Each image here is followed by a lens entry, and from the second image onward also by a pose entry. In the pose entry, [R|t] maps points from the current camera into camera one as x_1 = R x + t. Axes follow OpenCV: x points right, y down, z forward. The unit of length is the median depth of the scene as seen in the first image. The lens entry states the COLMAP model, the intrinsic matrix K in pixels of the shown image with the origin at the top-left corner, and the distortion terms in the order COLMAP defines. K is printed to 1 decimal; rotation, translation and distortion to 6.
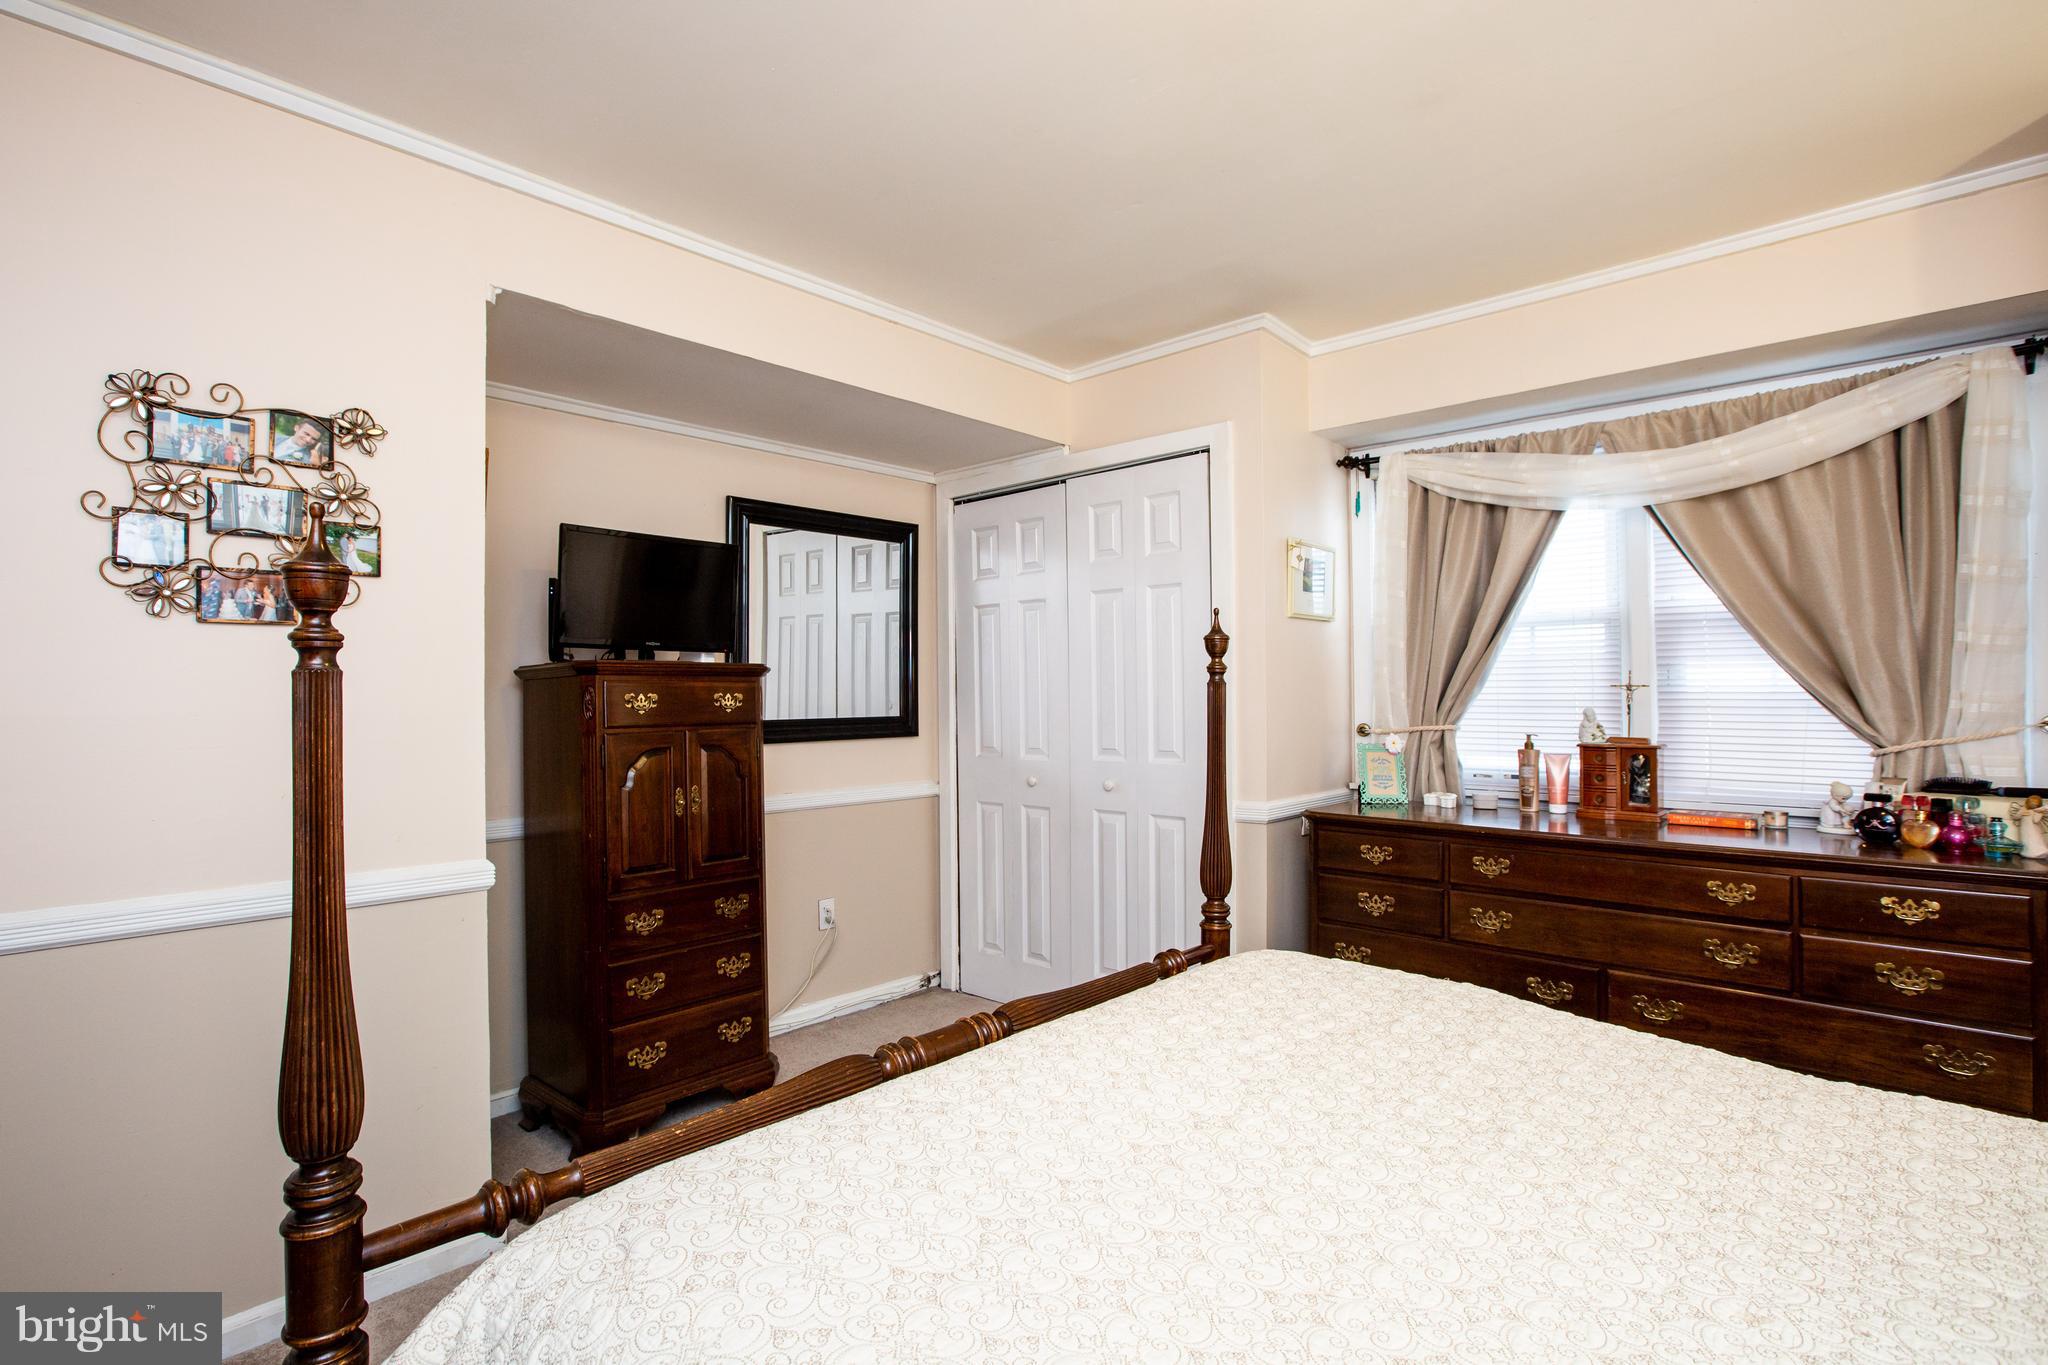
lens RADIAL K [[1006.4, 0, 1024.0], [0, 1006.4, 682.5], [0, 0, 1]] dist [-0.002396, -0.000300]
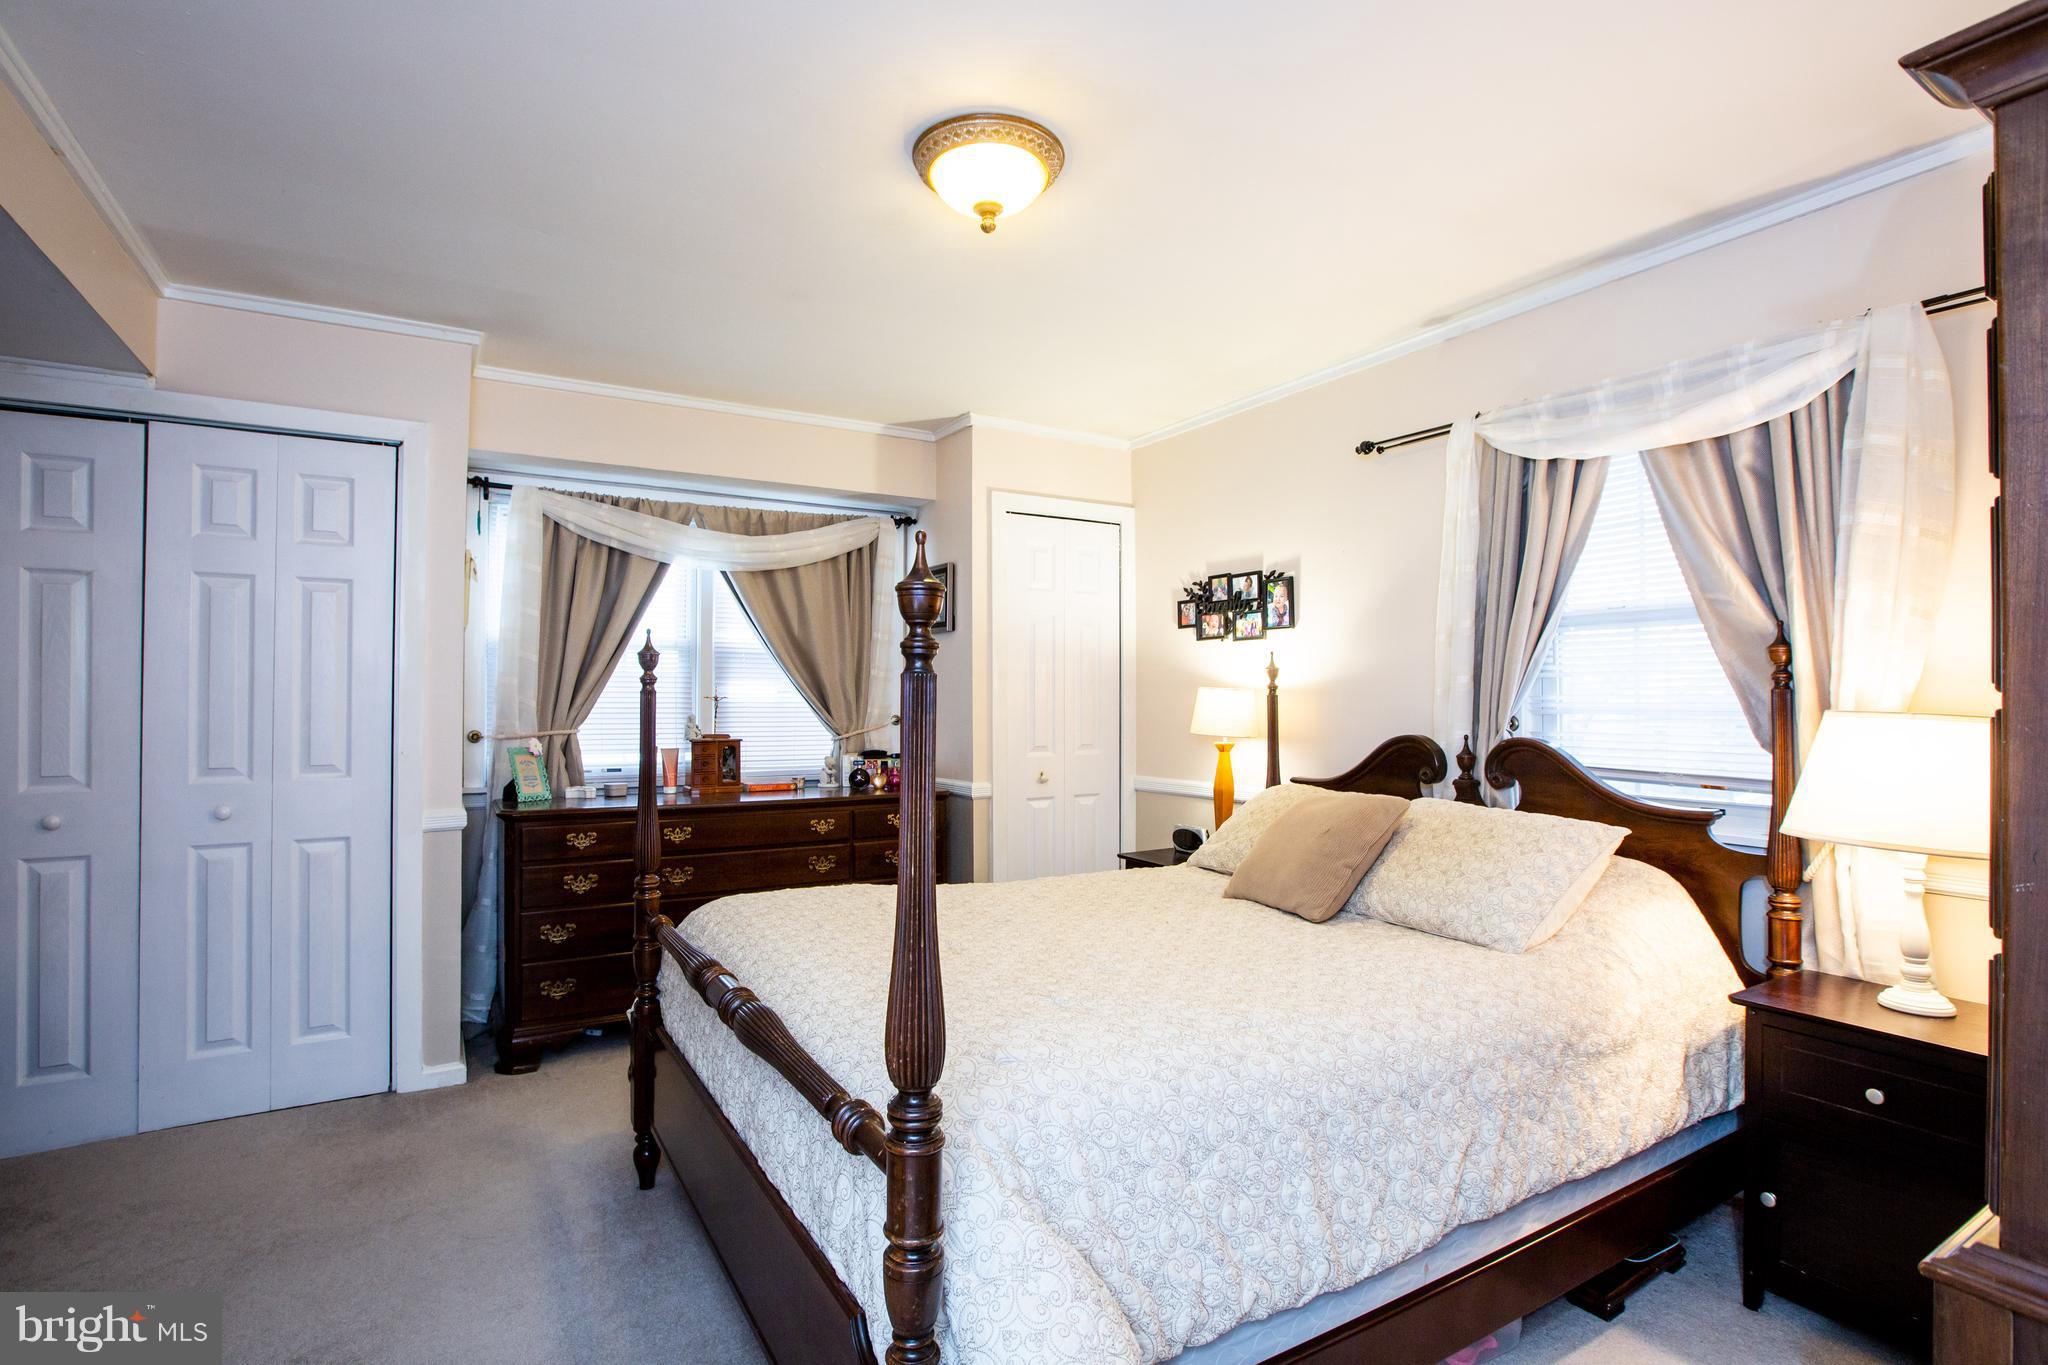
lens RADIAL K [[1006.4, 0, 1024.0], [0, 1006.4, 682.5], [0, 0, 1]] dist [-0.002396, -0.000300]
pose [[0.297524, 0.024726, 0.954394, -0.575901], [-0.013338, 0.999675, -0.021742, 0.006941], [-0.954621, -0.006261, 0.297757, 0.159226]]
